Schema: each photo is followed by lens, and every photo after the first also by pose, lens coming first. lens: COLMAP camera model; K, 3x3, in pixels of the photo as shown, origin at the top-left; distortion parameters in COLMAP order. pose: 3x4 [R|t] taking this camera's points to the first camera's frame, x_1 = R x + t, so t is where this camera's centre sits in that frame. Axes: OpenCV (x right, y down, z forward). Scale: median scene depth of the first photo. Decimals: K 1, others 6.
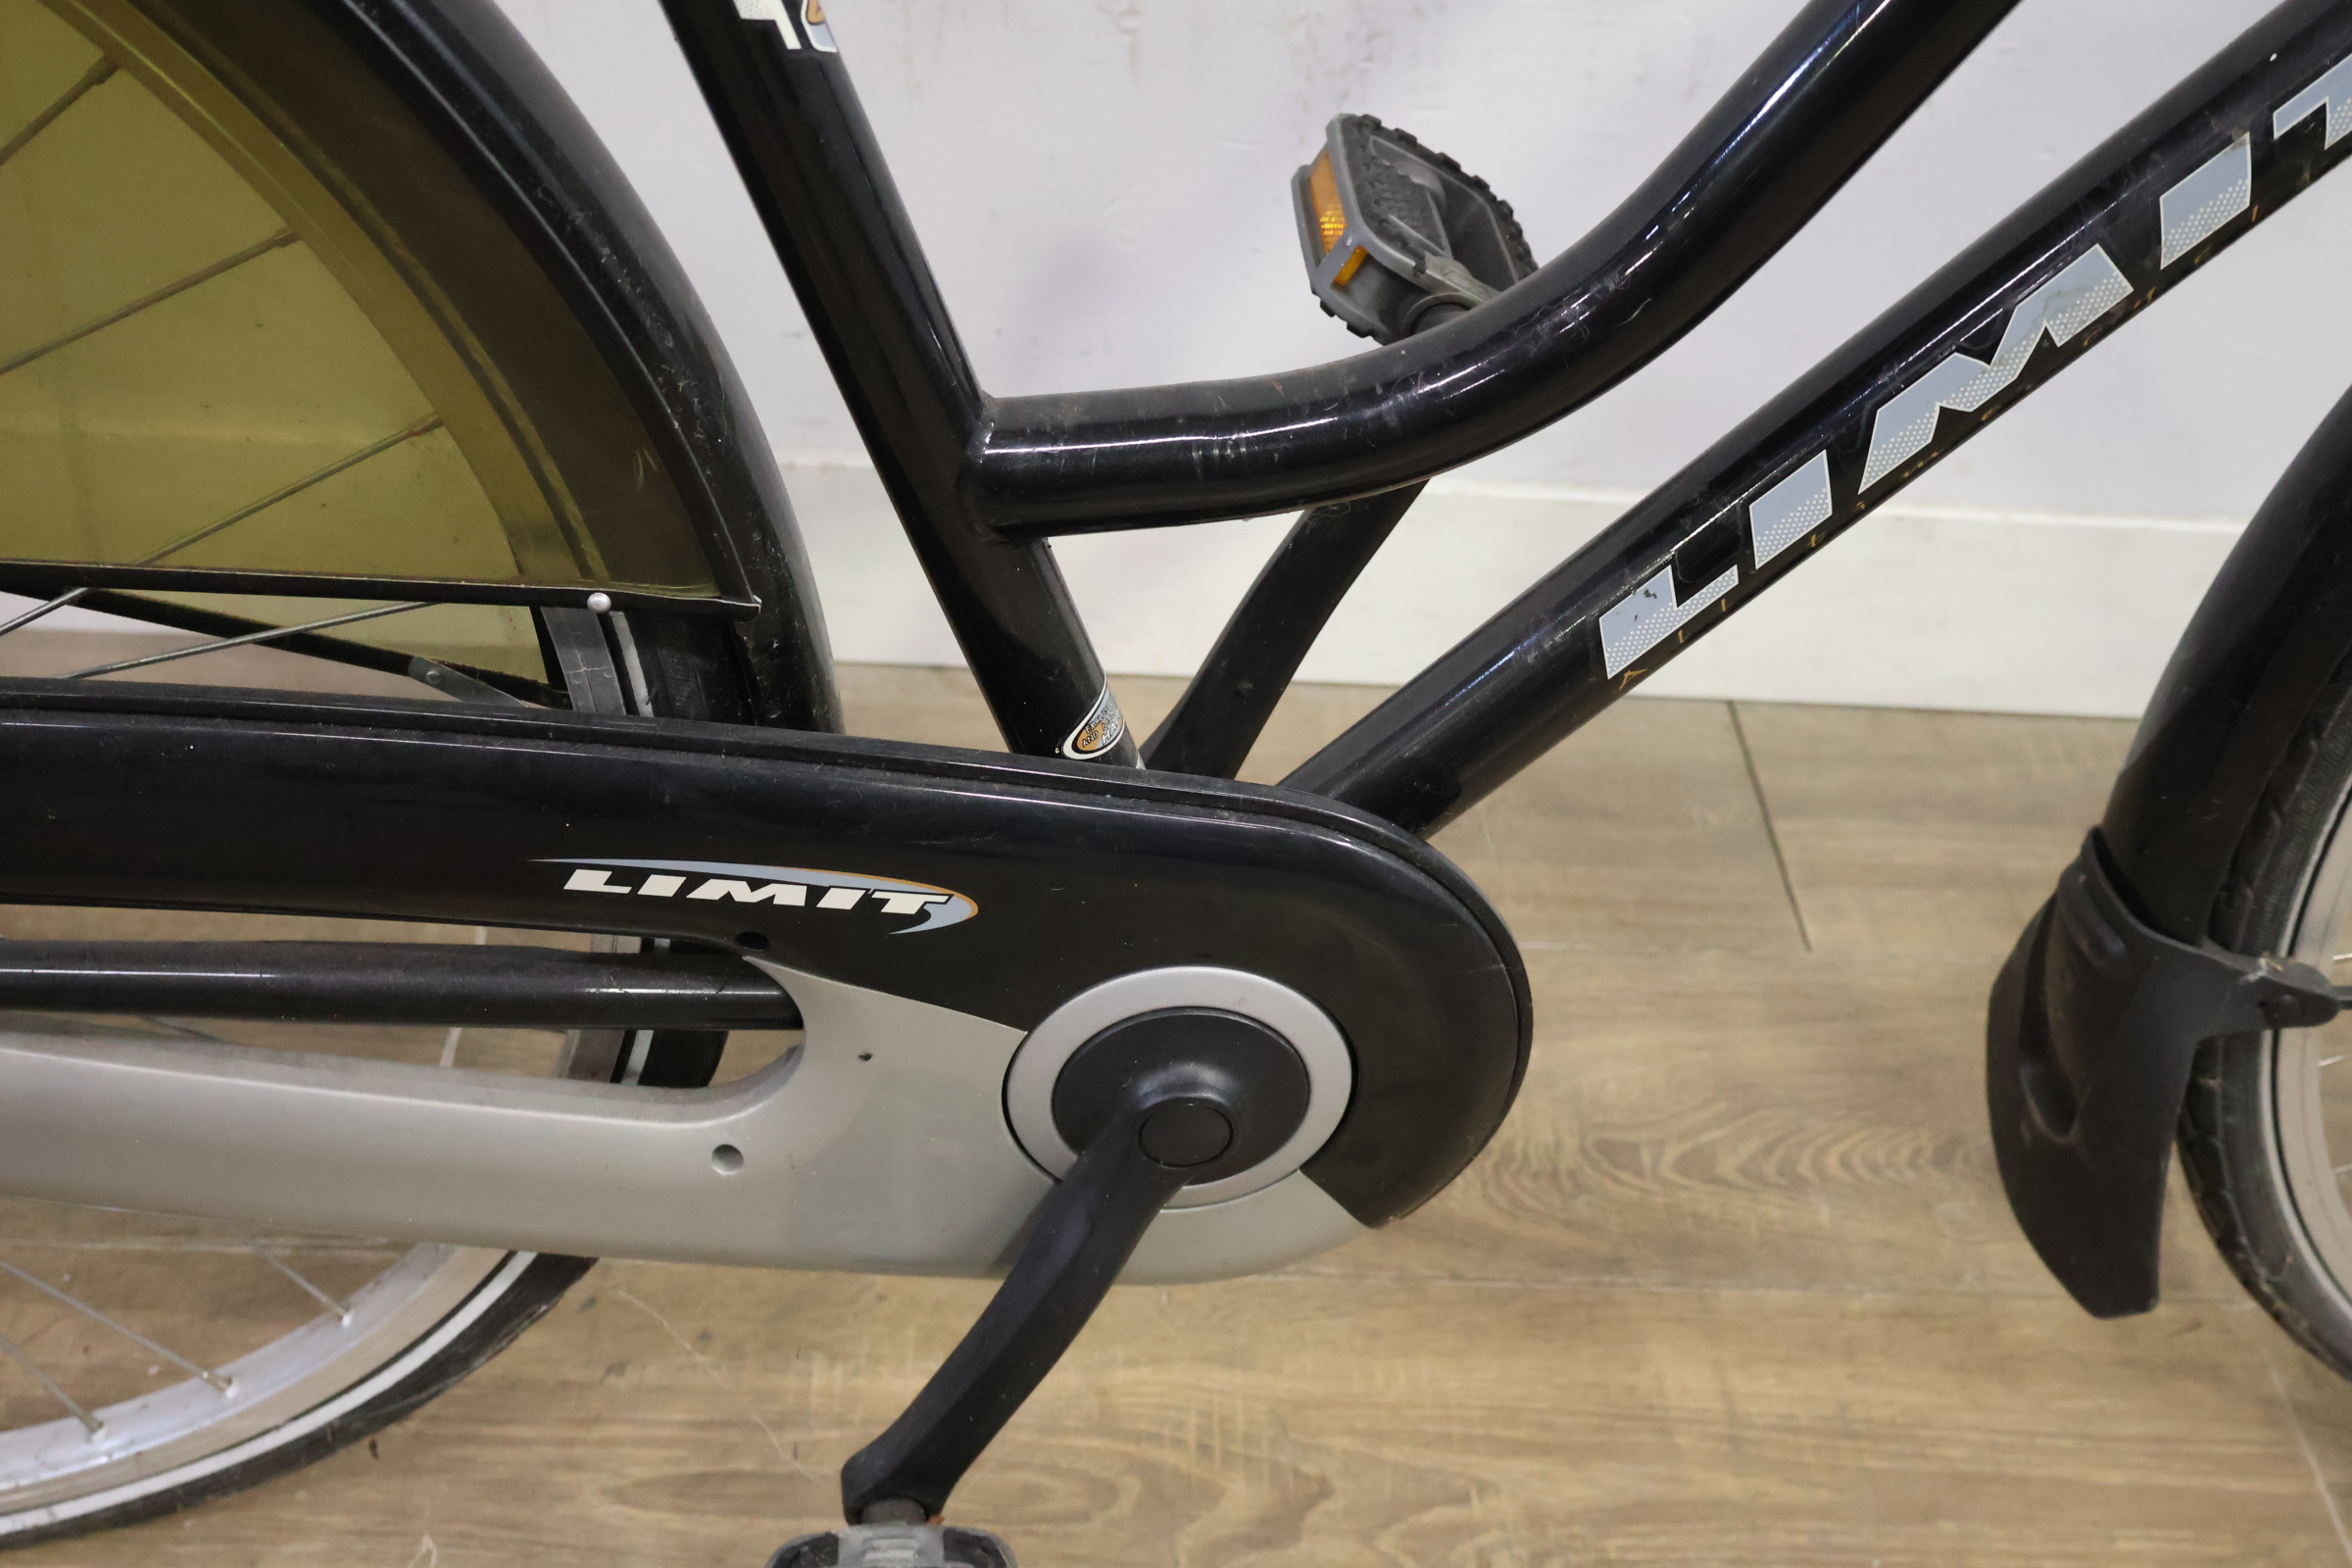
lens RADIAL K [[2487.2, 0, 1168.5], [0, 2487.2, 780.5], [0, 0, 1]] dist [-0.010351, -0.007607]
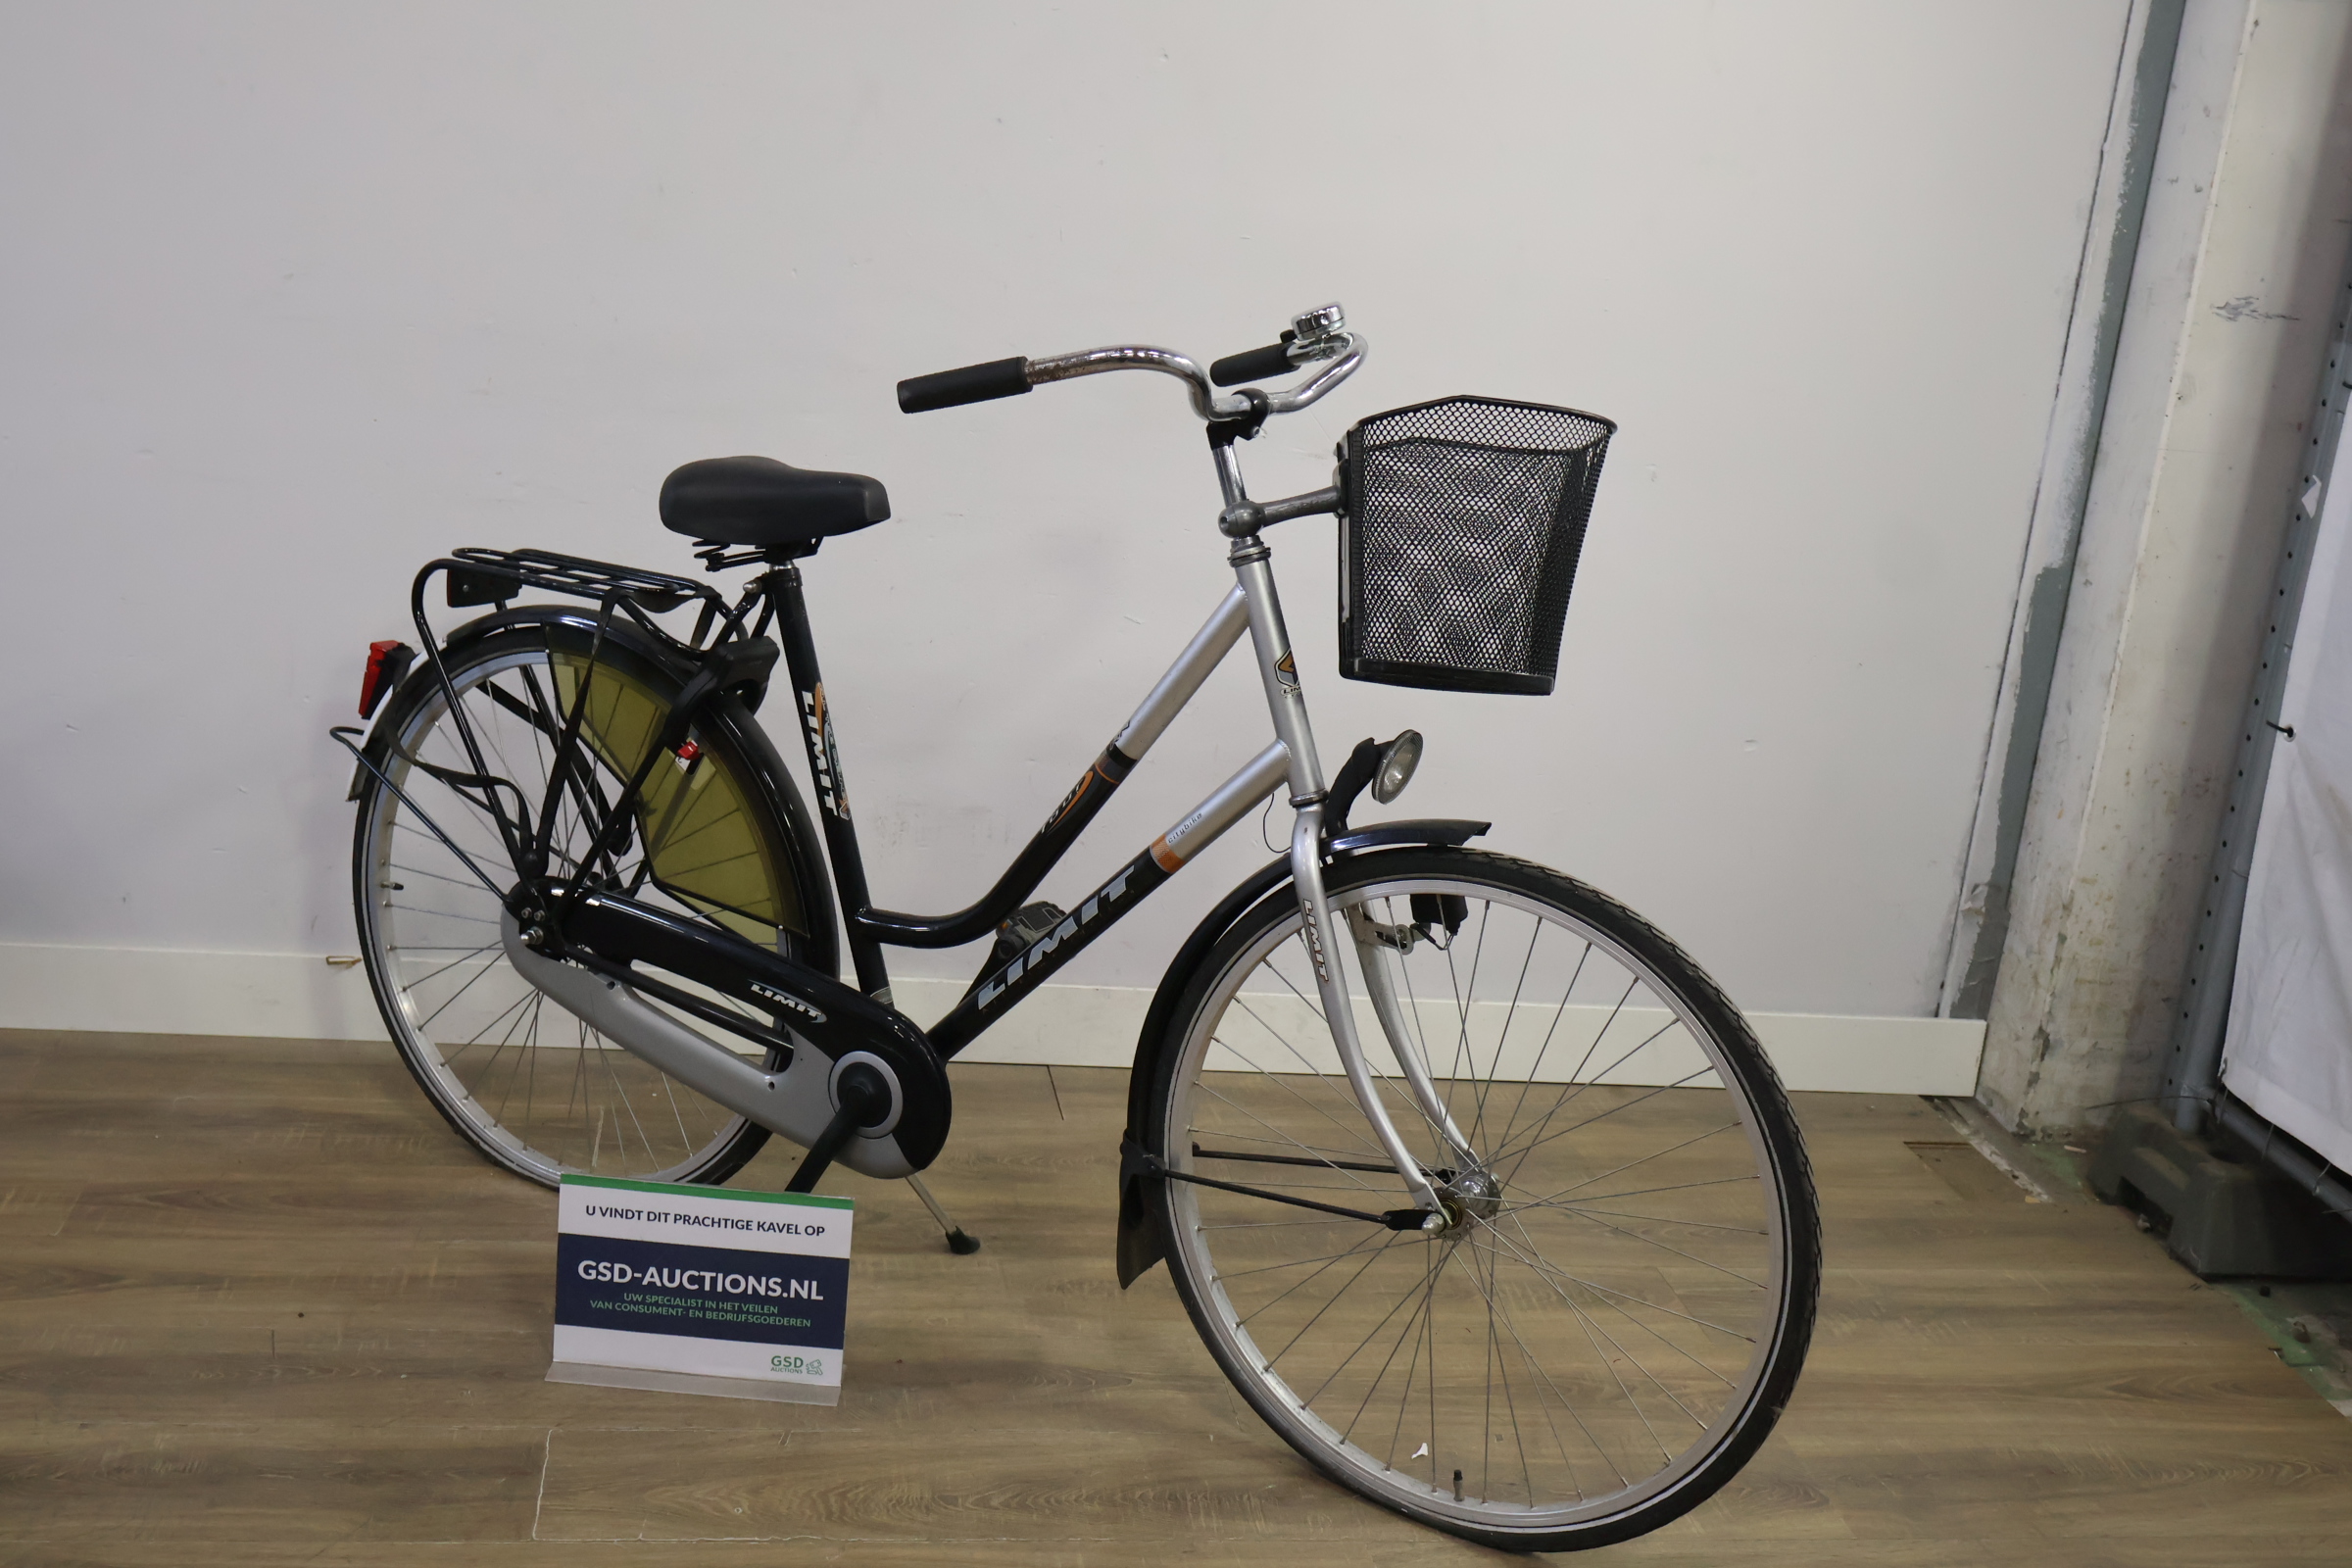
lens RADIAL K [[2496.3, 0, 1160.9], [0, 2496.3, 775.8], [0, 0, 1]] dist [-0.014494, -0.003804]
pose [[0.991249, -0.005865, 0.131876, -0.017196], [0.058773, 0.914140, -0.401115, 1.520944], [-0.118201, 0.405356, 0.906485, -3.146287]]
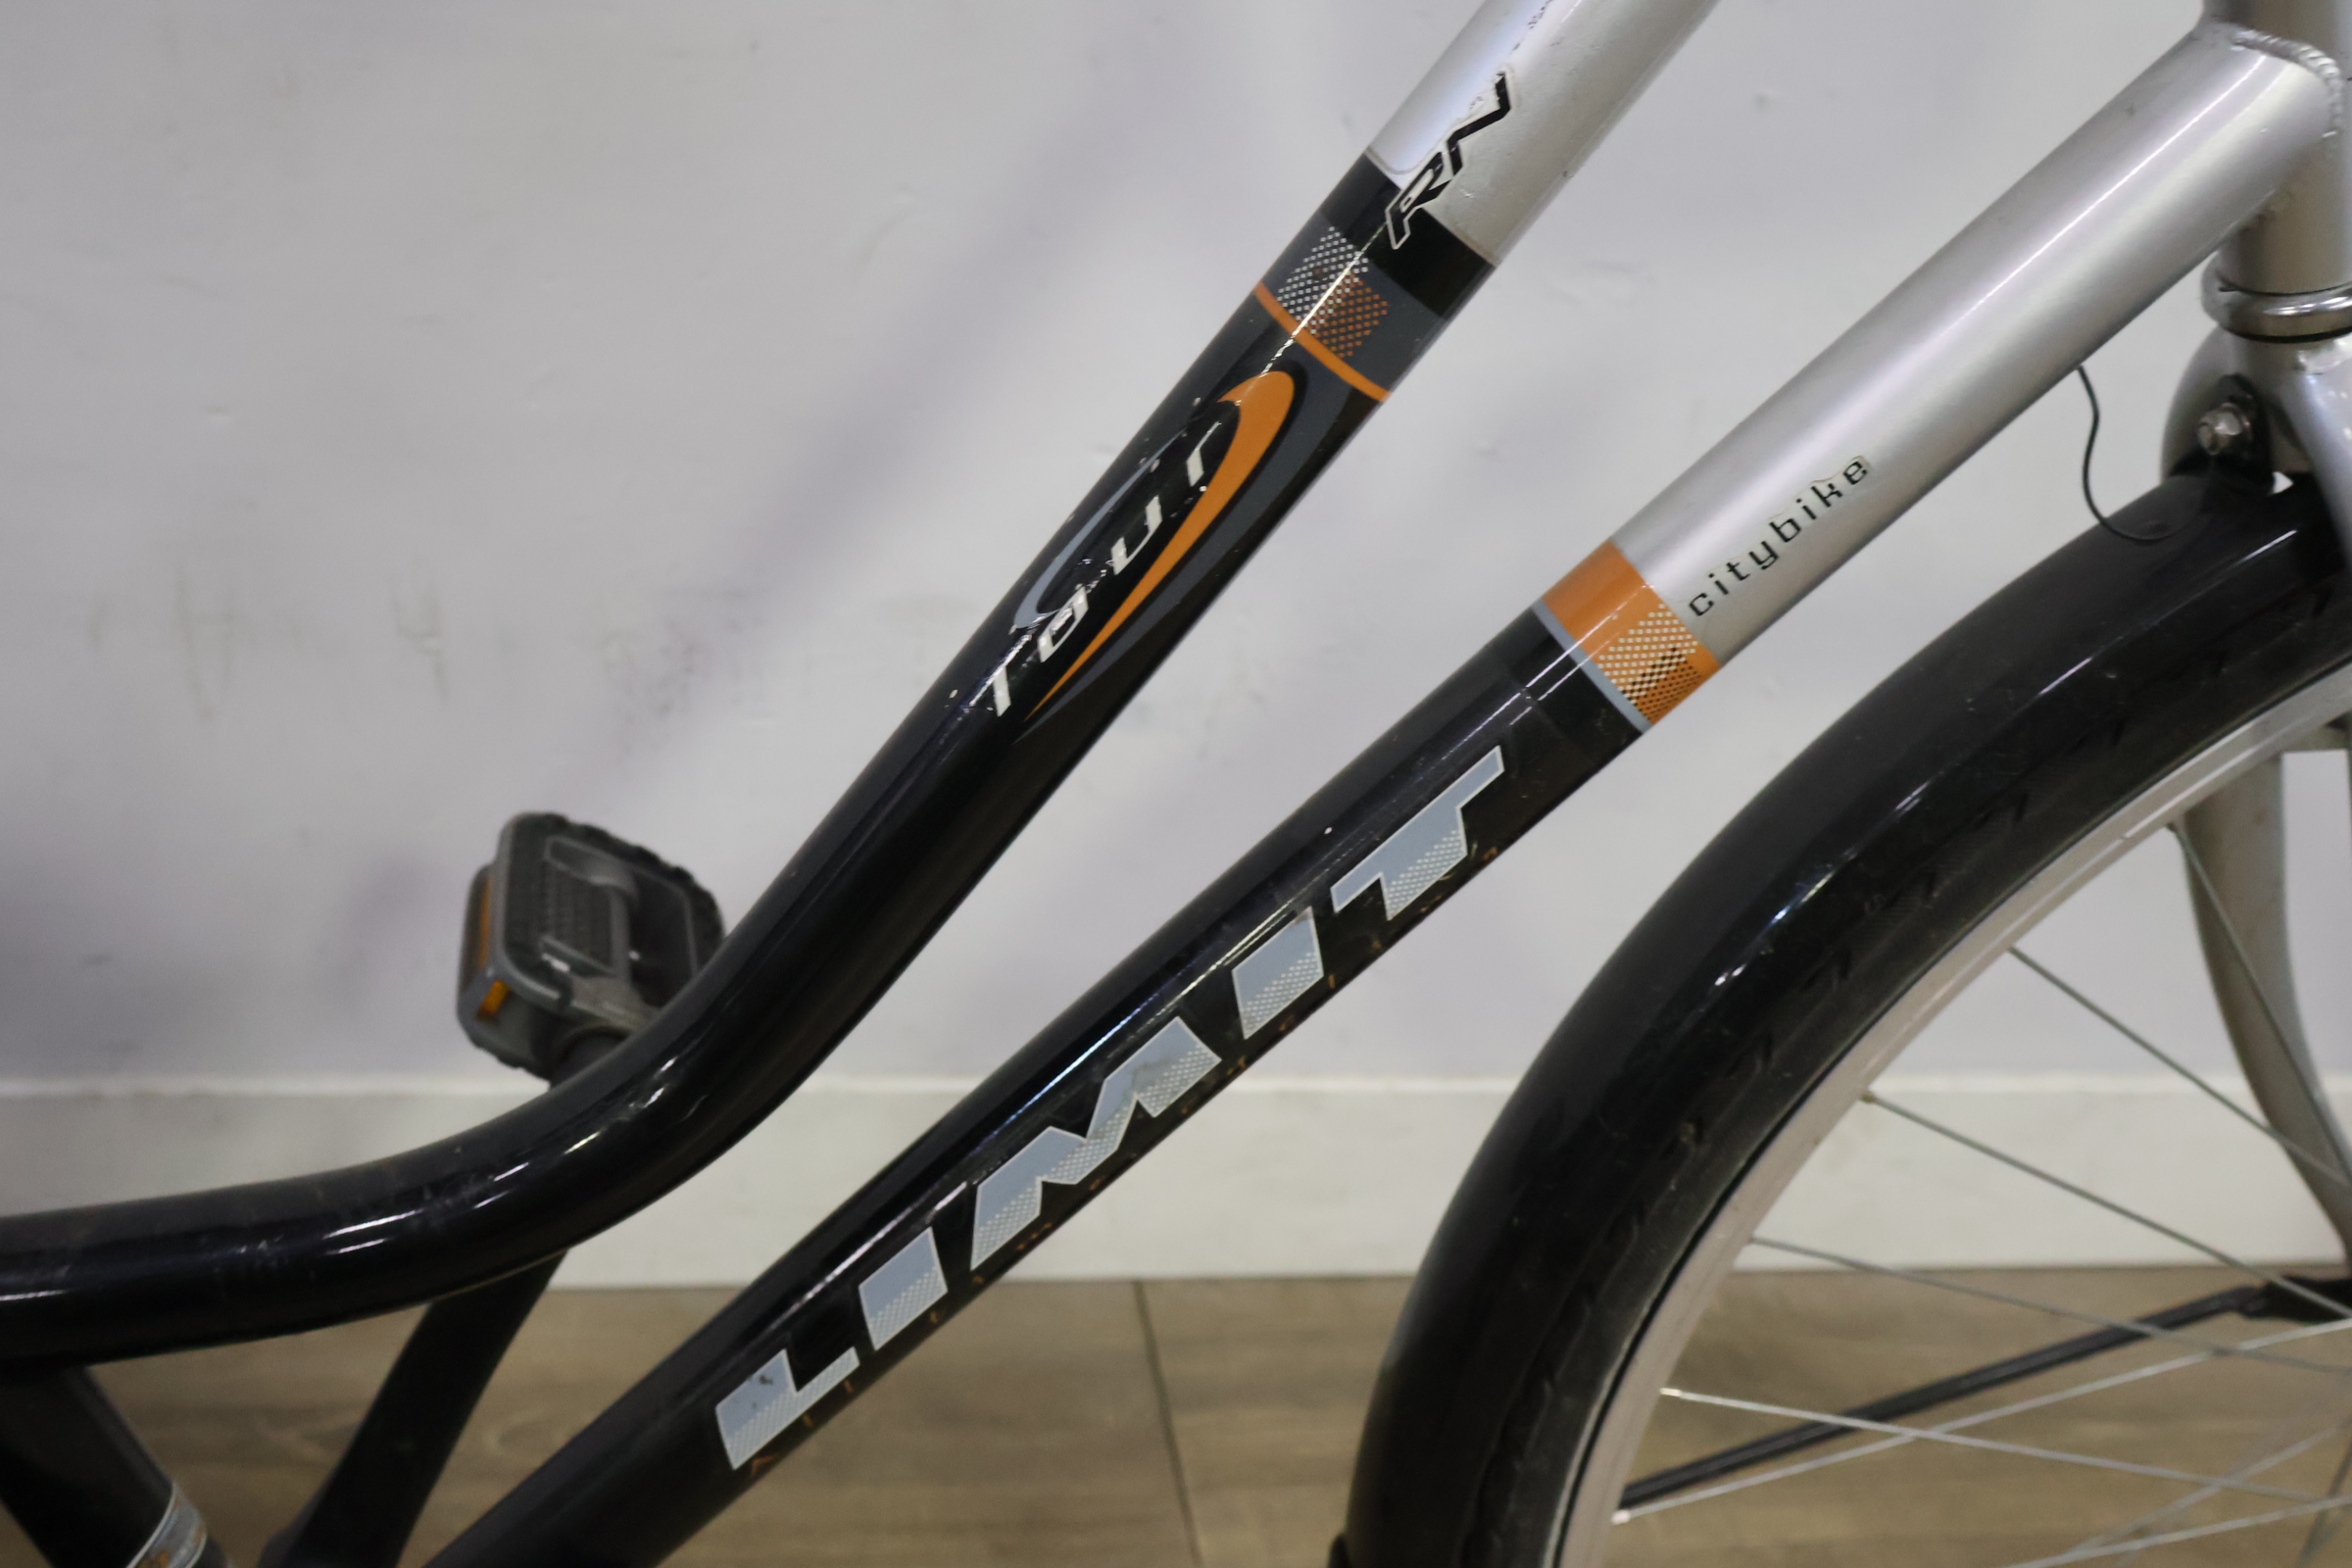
lens RADIAL K [[2487.2, 0, 1168.5], [0, 2487.2, 780.5], [0, 0, 1]] dist [-0.010351, -0.007607]
pose [[0.990237, -0.029114, 0.136316, 0.216981], [0.050417, 0.986542, -0.155540, -0.140389], [-0.129953, 0.160894, 0.978379, 0.040444]]
